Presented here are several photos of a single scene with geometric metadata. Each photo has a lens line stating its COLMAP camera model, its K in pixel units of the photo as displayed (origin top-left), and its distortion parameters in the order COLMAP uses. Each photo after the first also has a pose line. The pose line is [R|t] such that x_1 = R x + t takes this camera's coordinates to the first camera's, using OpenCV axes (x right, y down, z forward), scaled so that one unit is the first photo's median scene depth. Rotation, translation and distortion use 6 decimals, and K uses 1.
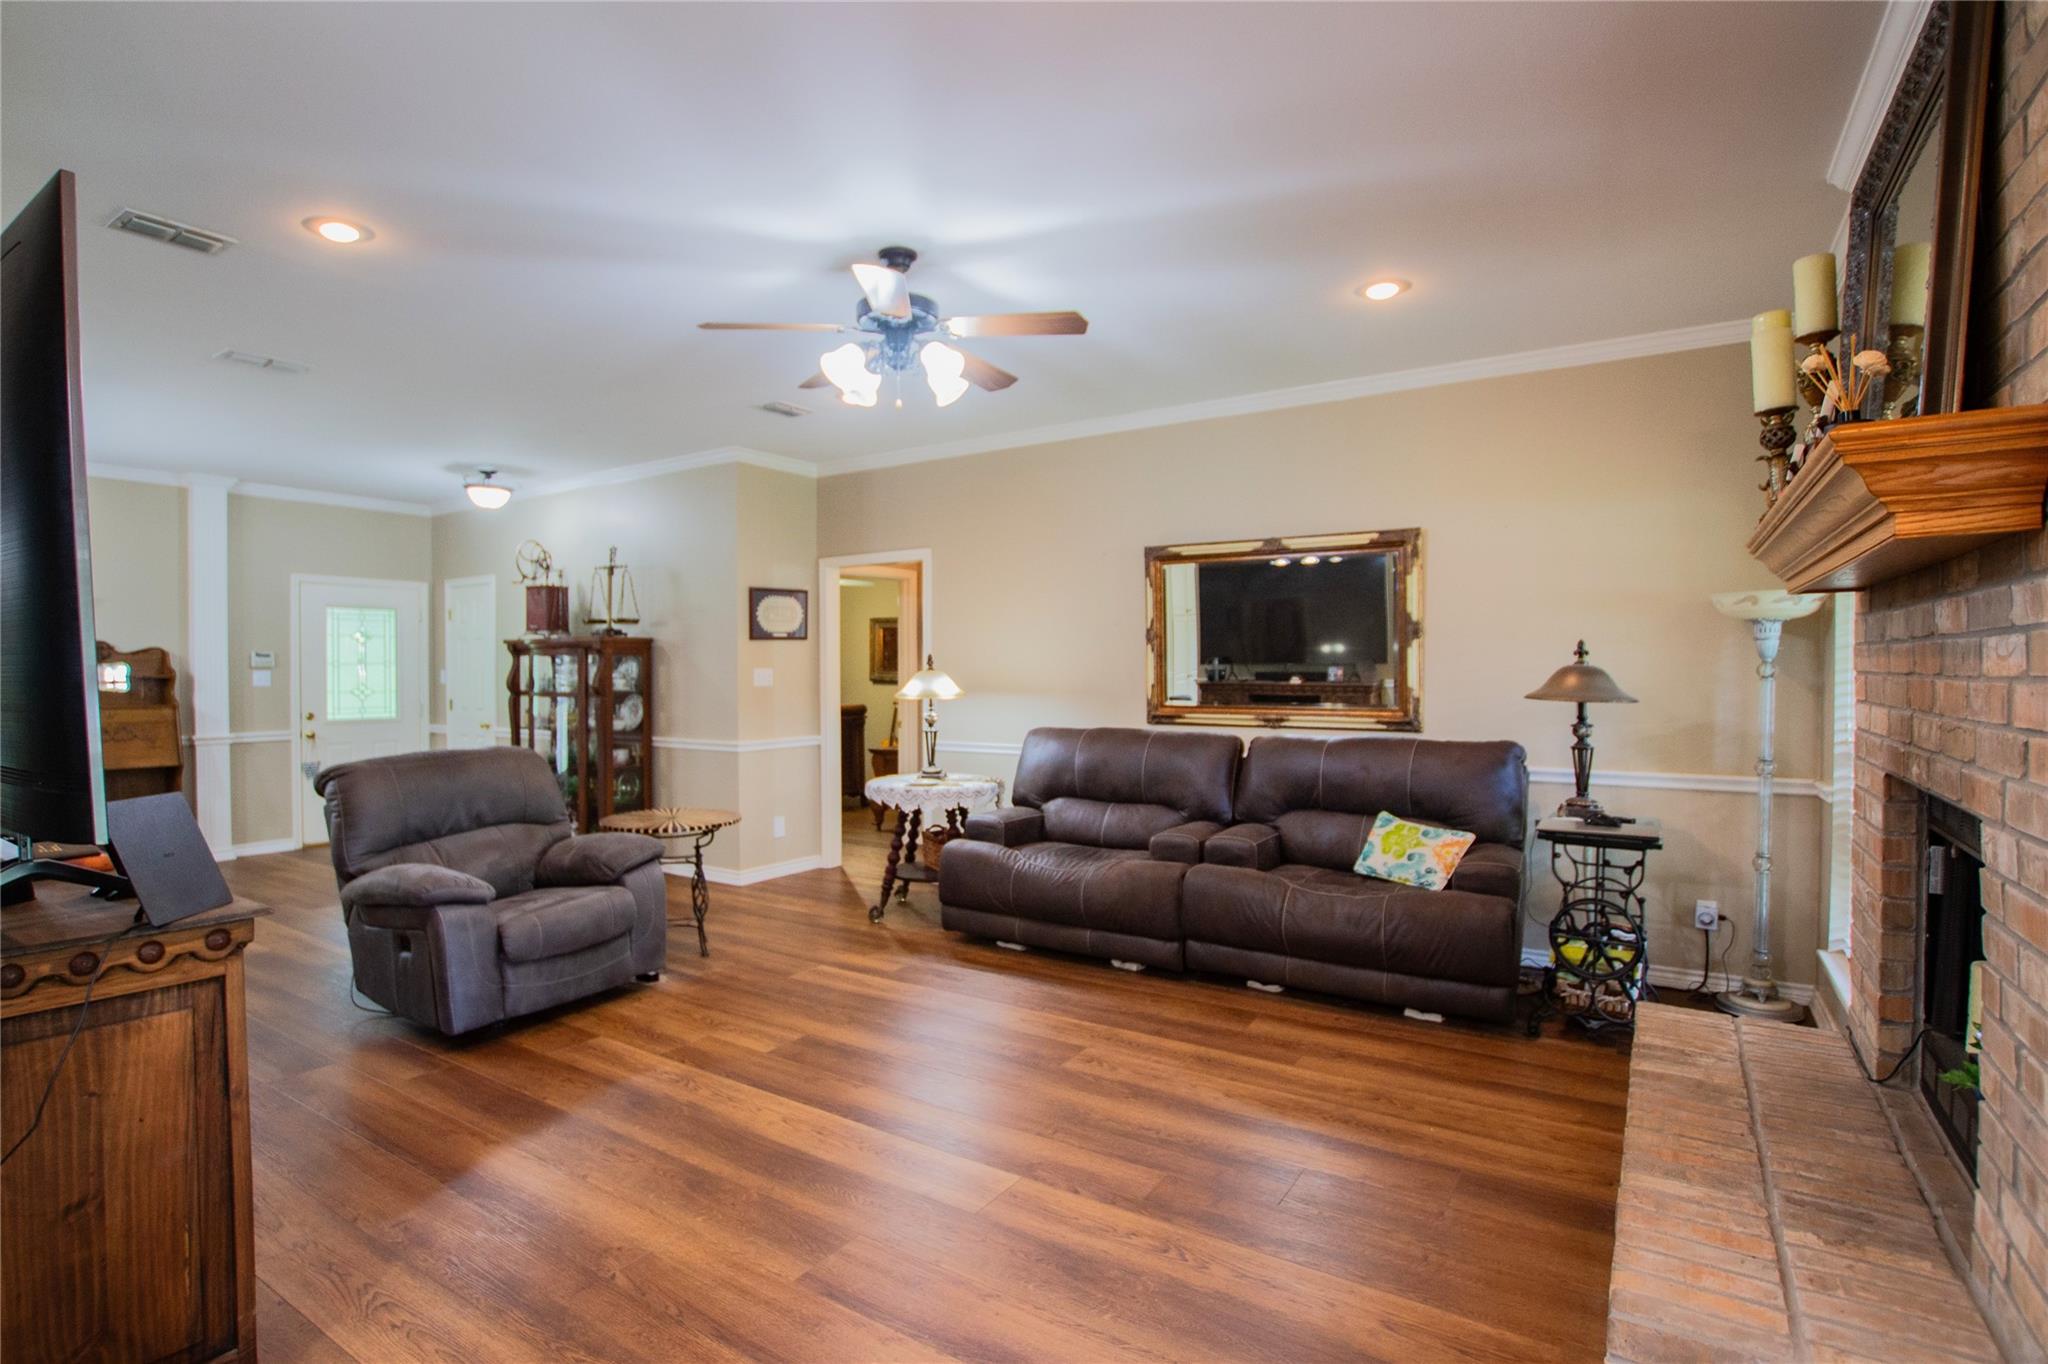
lens RADIAL K [[1002.7, 0, 1000.3], [0, 1002.7, 687.4], [0, 0, 1]] dist [-0.000289, -0.000054]
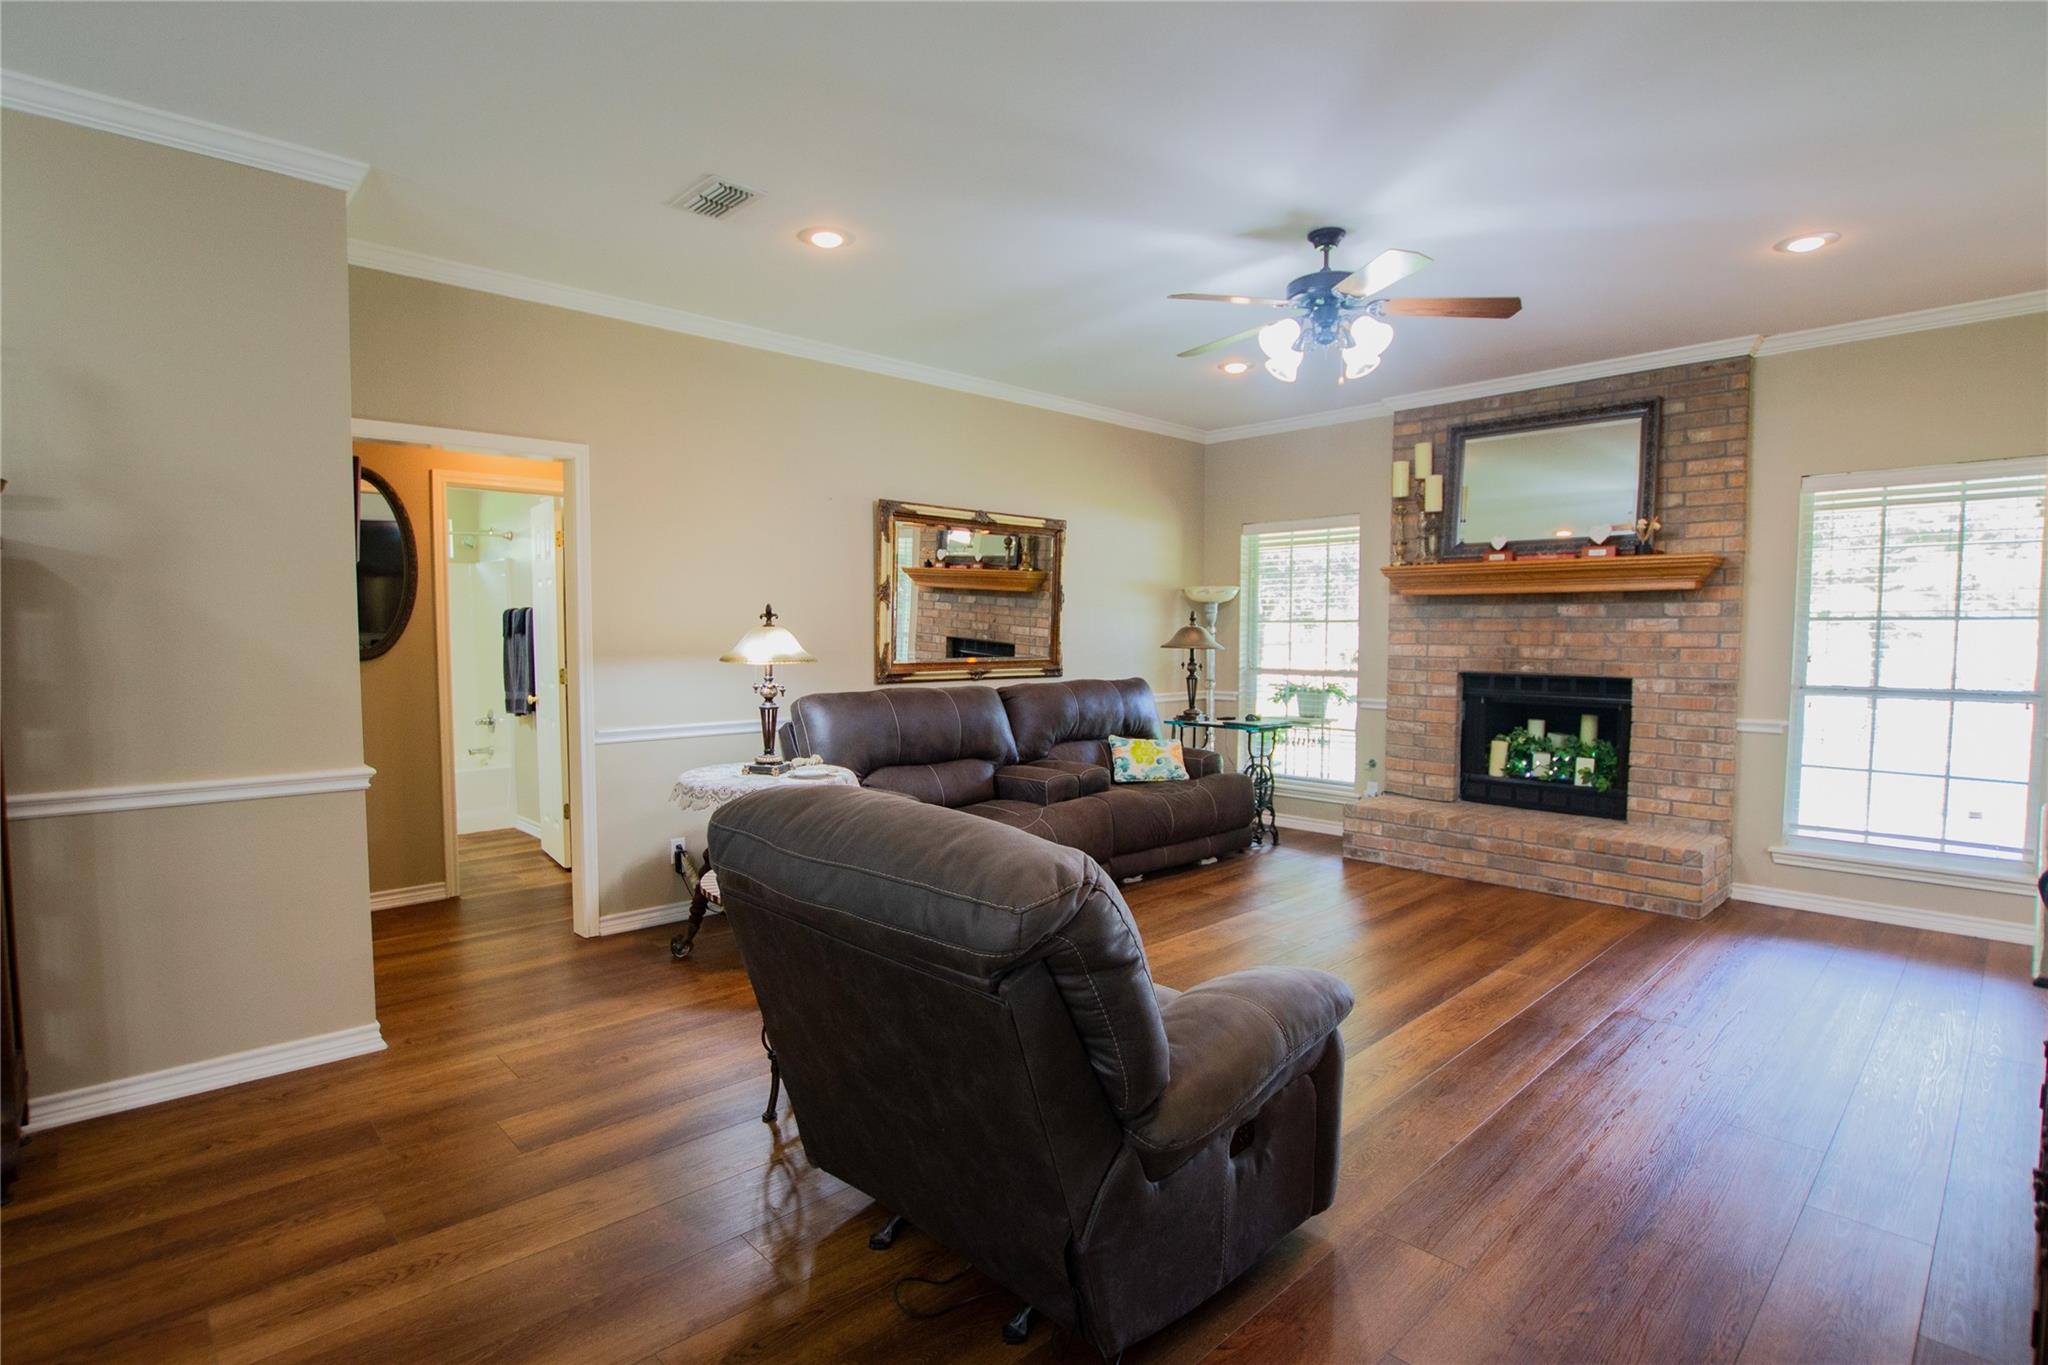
lens RADIAL K [[1002.7, 0, 1000.3], [0, 1002.7, 687.9], [0, 0, 1]] dist [-0.000289, -0.000054]
pose [[0.237588, -0.050070, 0.970075, -1.031342], [0.017480, 0.998729, 0.047268, -0.005108], [-0.971209, 0.005727, 0.238162, 0.895945]]
